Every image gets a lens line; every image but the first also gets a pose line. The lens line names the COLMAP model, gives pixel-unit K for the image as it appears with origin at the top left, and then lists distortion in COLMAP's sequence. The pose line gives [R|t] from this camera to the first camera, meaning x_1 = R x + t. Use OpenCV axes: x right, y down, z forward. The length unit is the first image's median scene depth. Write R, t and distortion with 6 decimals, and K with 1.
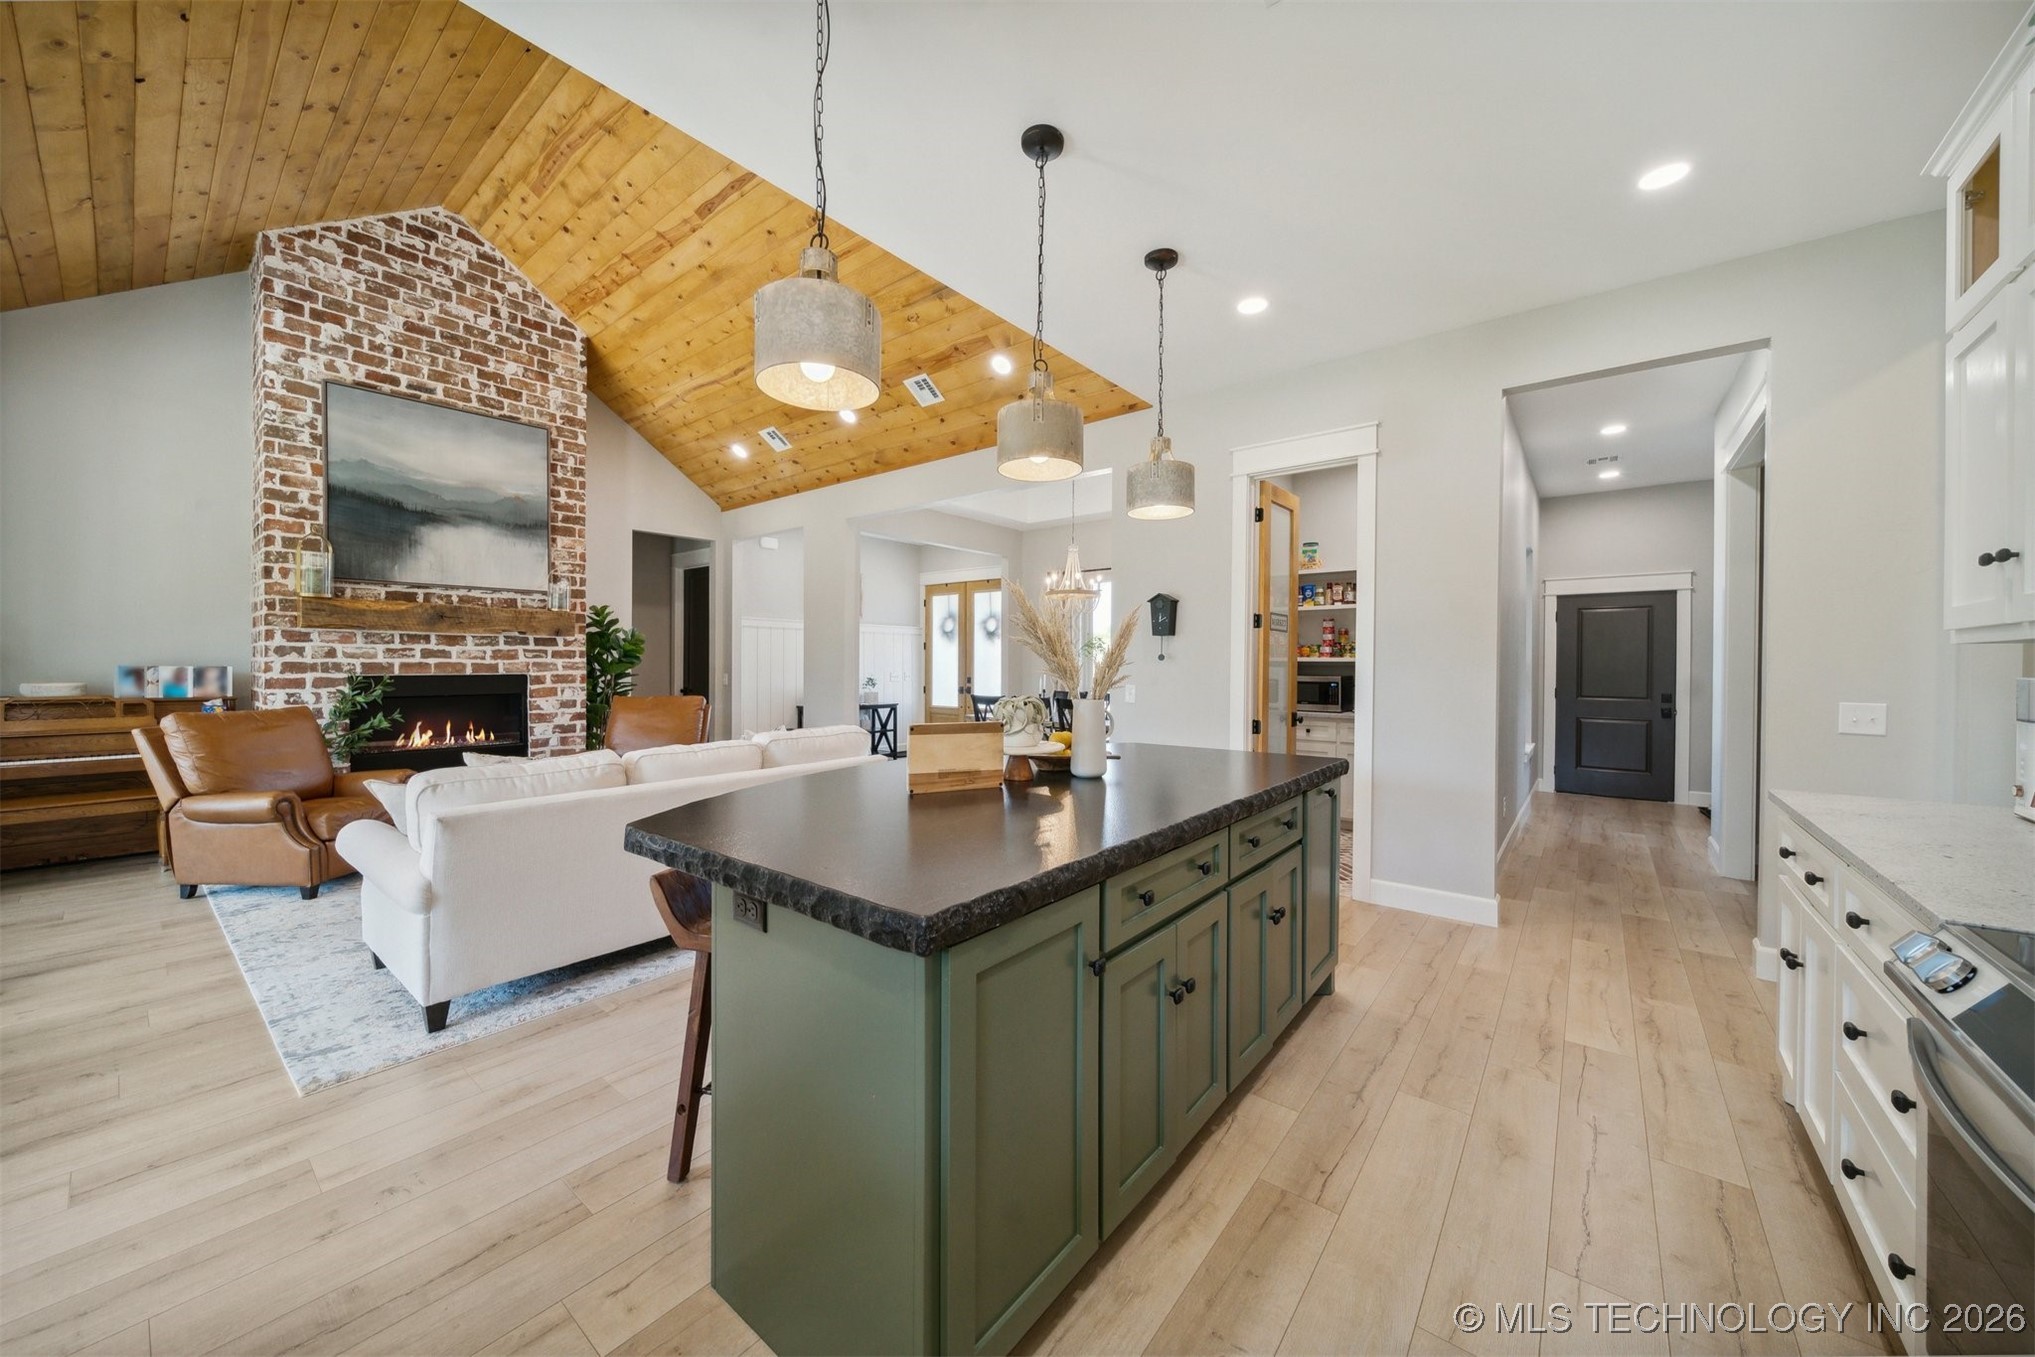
lens RADIAL K [[716.1, 0, 1011.2], [0, 716.1, 668.5], [0, 0, 1]] dist [0.005765, -0.004390]
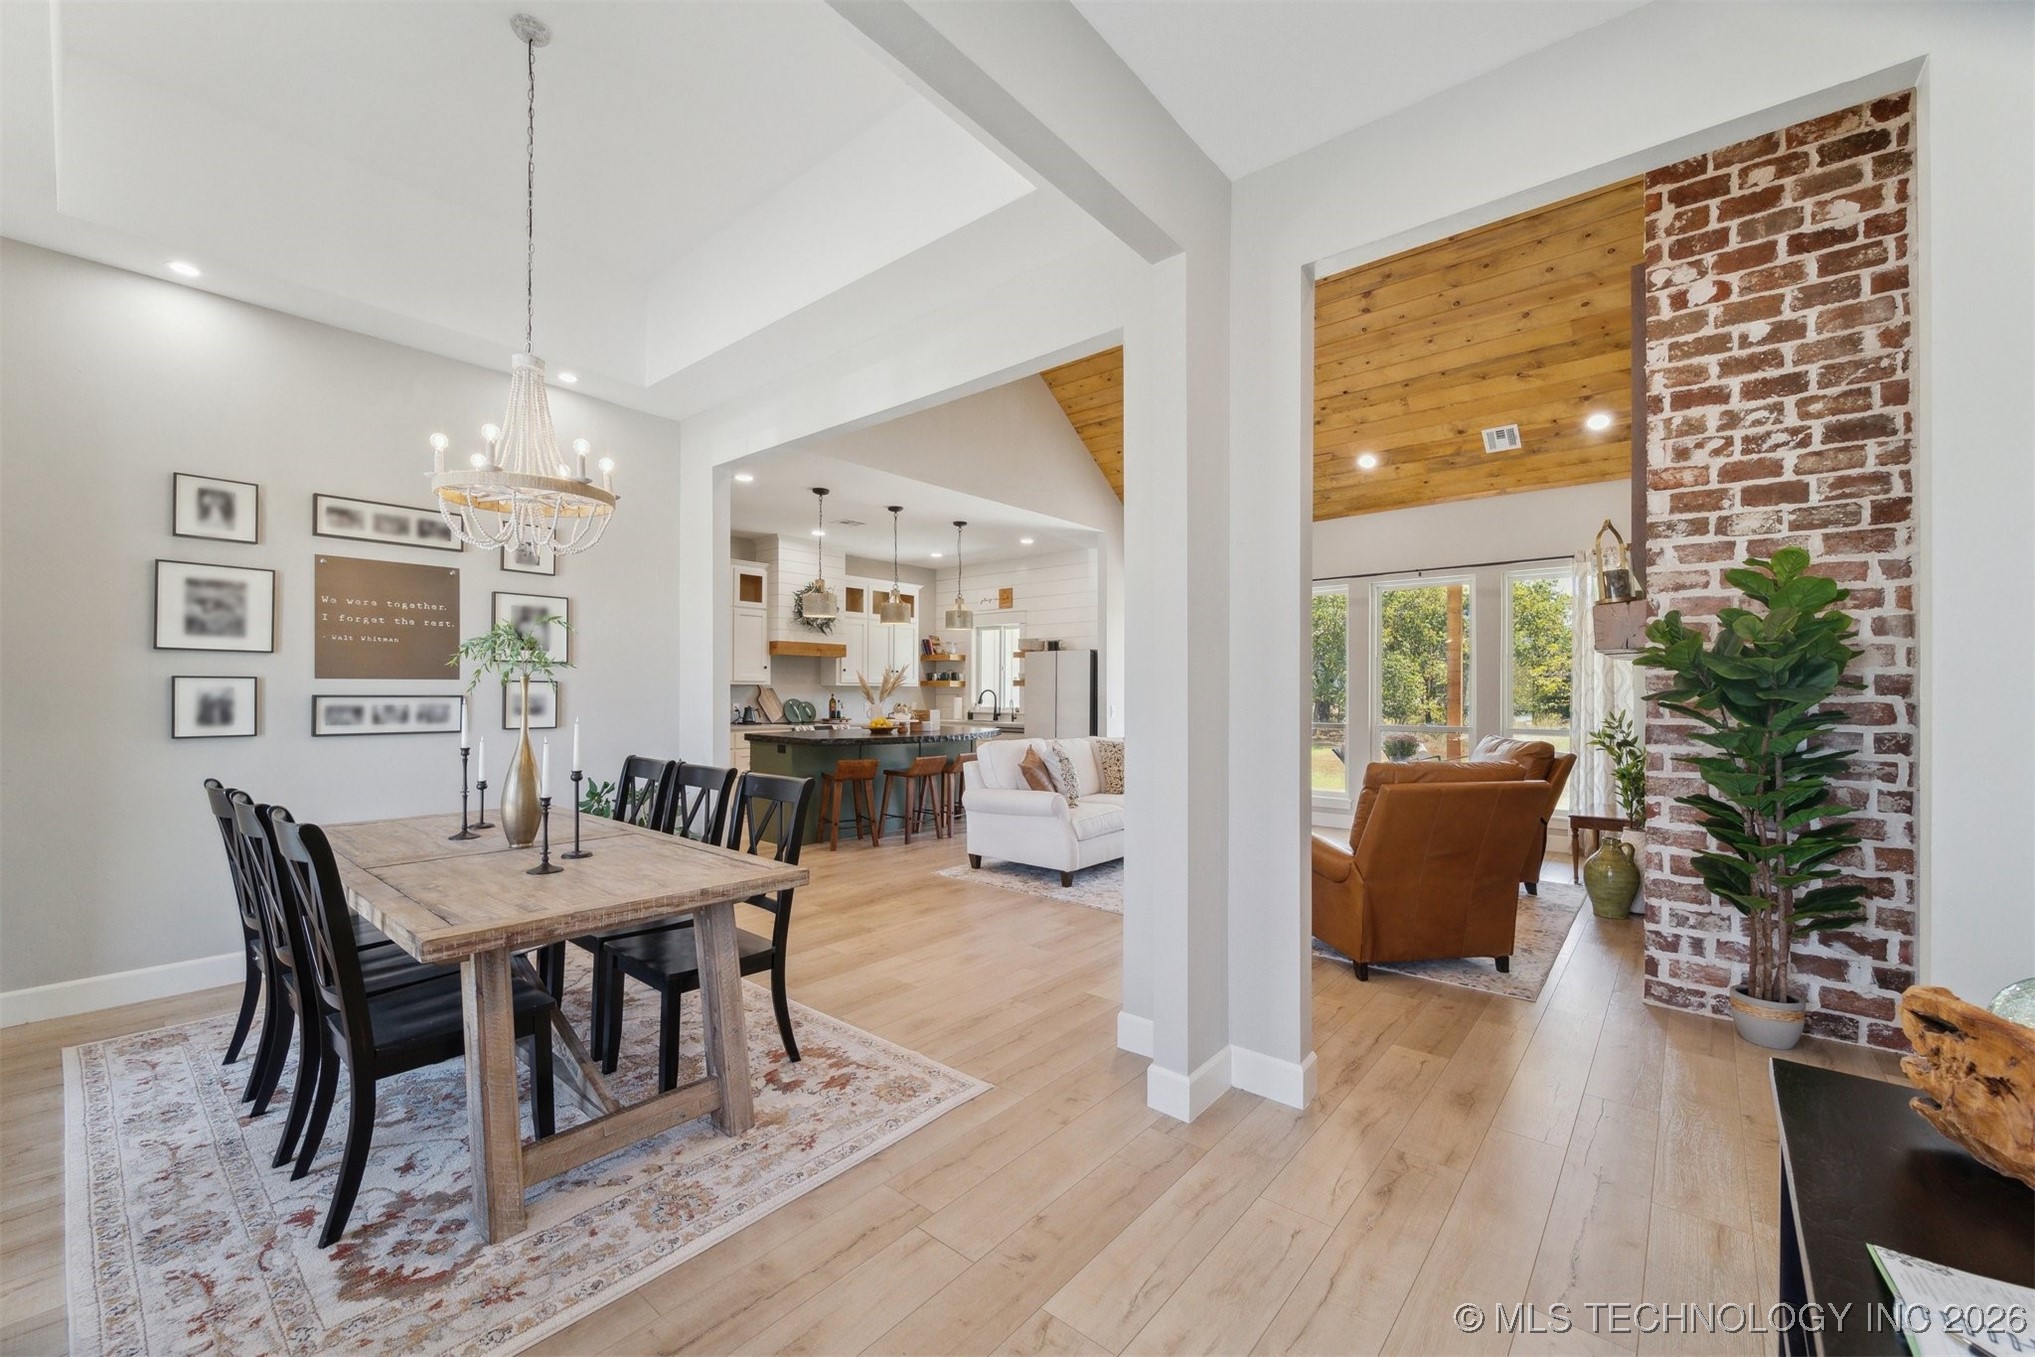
lens RADIAL K [[808.4, 0, 1001.6], [0, 808.4, 689.8], [0, 0, 1]] dist [0.002783, -0.002698]
pose [[-0.999440, -0.009981, 0.031930, -0.199380], [-0.009807, 0.999936, 0.005599, -0.015211], [-0.031984, 0.005283, -0.999474, 1.707763]]
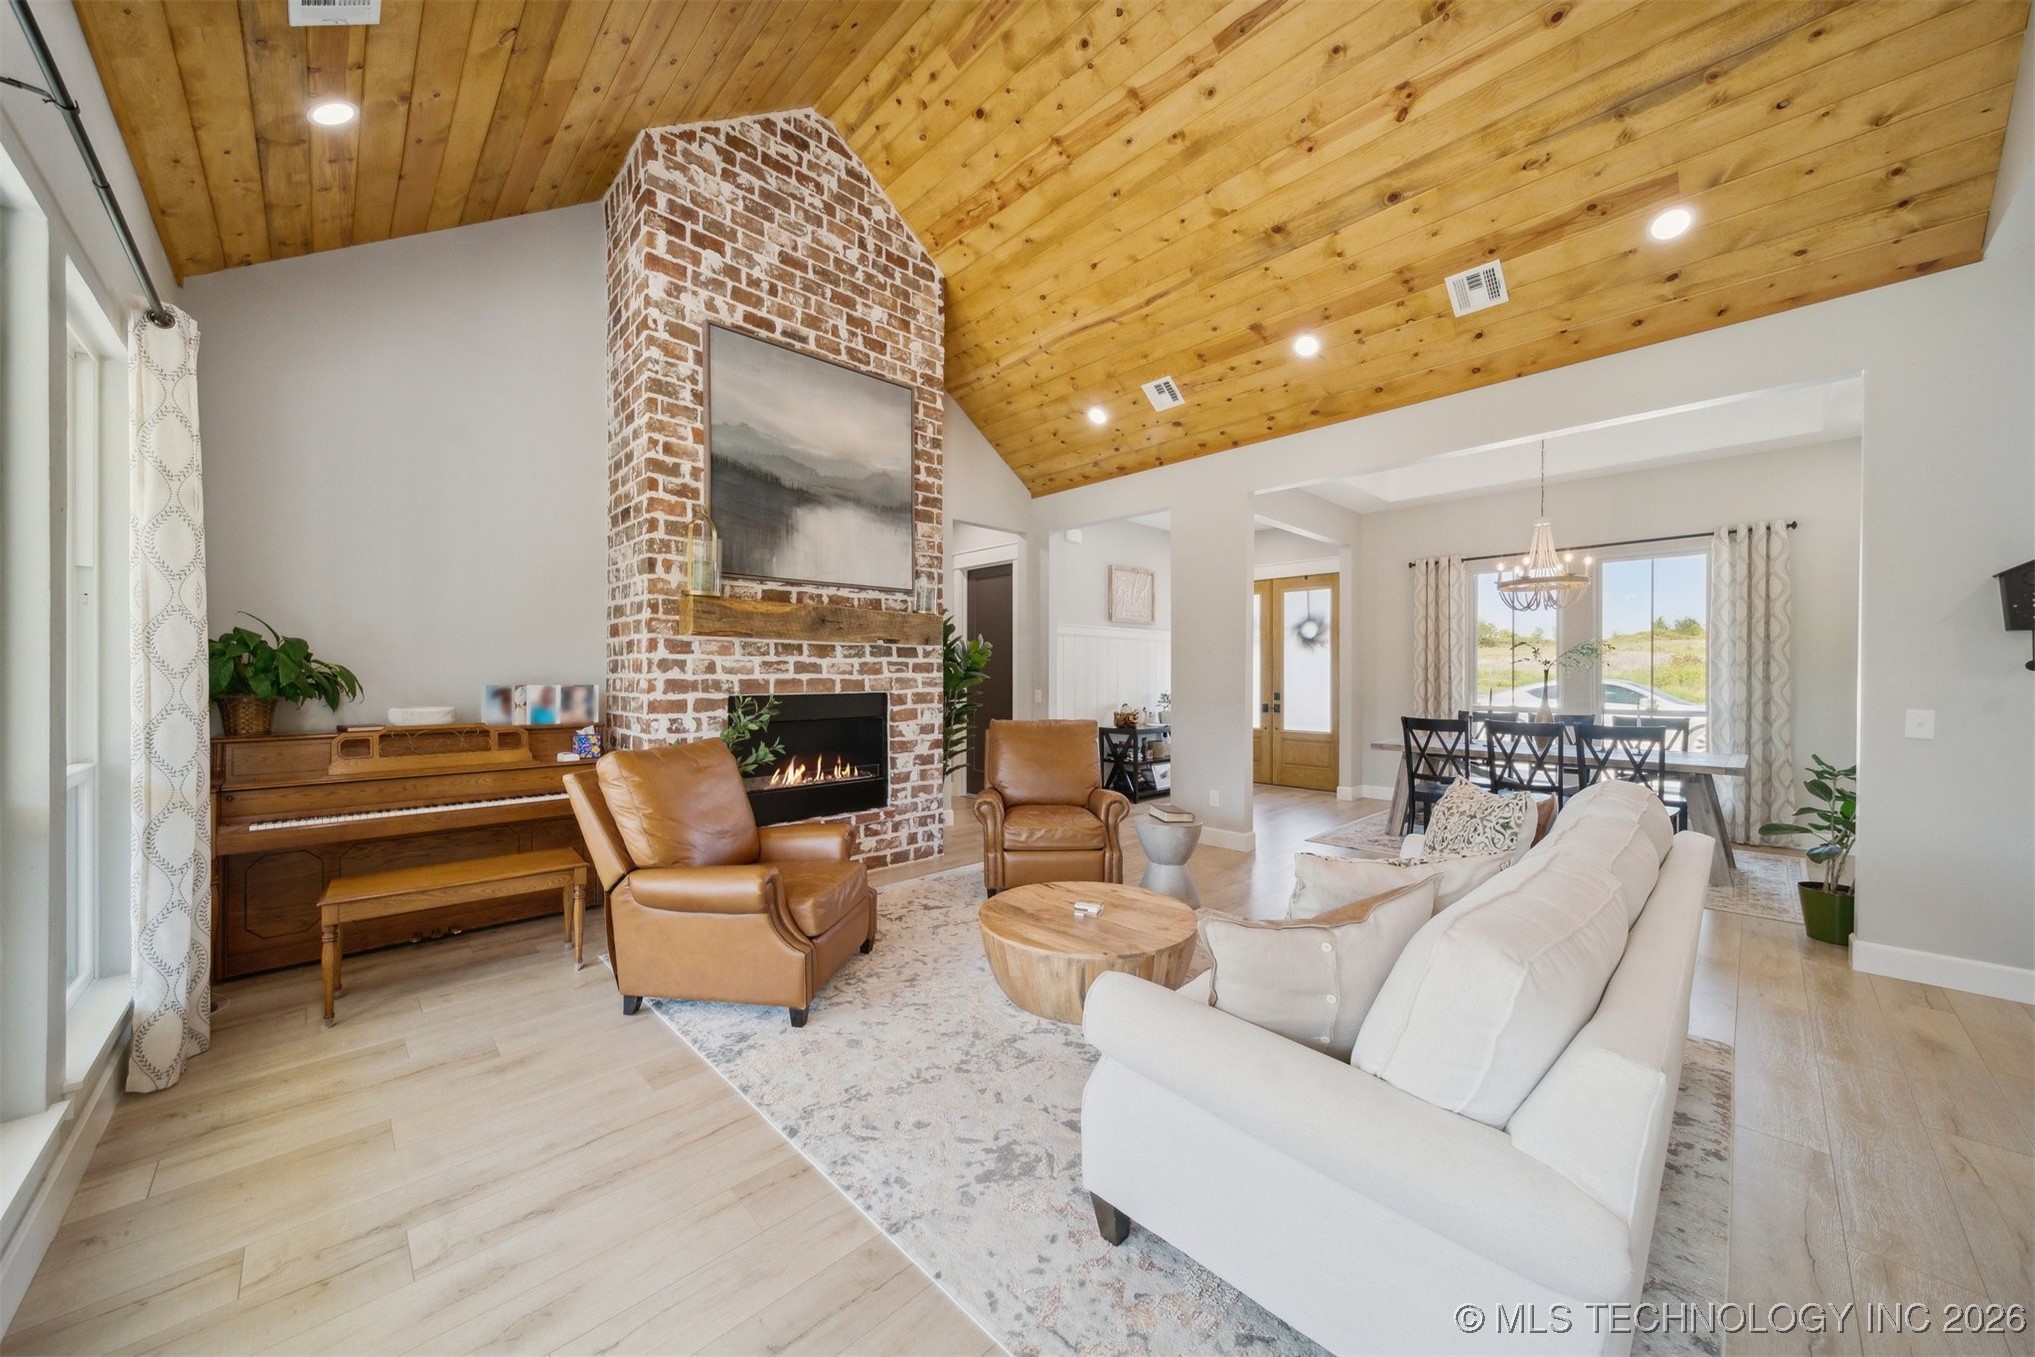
lens RADIAL K [[712.2, 0, 1005.0], [0, 712.2, 677.6], [0, 0, 1]] dist [0.005762, -0.000311]
pose [[0.991373, -0.003994, -0.131013, -0.459660], [0.003399, 0.999983, -0.004765, -0.004858], [0.131030, 0.004279, 0.991369, 0.230055]]
